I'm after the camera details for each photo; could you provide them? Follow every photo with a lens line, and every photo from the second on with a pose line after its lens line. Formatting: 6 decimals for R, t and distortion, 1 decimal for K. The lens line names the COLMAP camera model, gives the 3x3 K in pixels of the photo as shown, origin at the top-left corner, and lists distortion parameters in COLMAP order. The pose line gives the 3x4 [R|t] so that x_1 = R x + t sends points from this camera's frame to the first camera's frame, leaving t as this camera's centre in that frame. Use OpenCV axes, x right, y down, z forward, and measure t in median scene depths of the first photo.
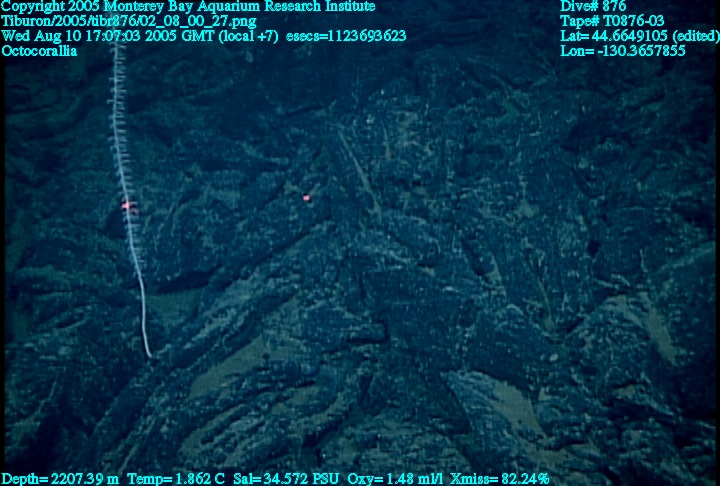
lens RADIAL K [[4074.8, 0, 346.2], [0, 4074.8, 290.8], [0, 0, 1]] dist [1.001453, 30.187270]
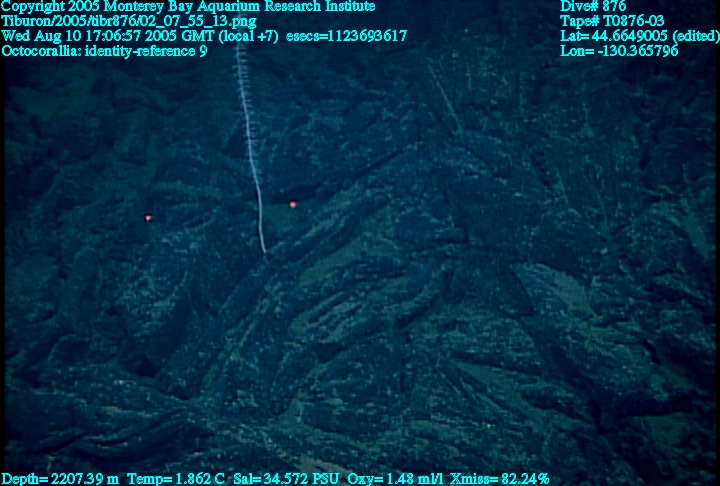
lens RADIAL K [[4074.8, 0, 346.2], [0, 4074.8, 290.8], [0, 0, 1]] dist [1.001453, 30.187270]
pose [[0.999609, 0.008342, -0.026685, 0.007041], [-0.008116, 0.999930, 0.008583, 0.017131], [0.026755, -0.008363, 0.999607, -0.183085]]
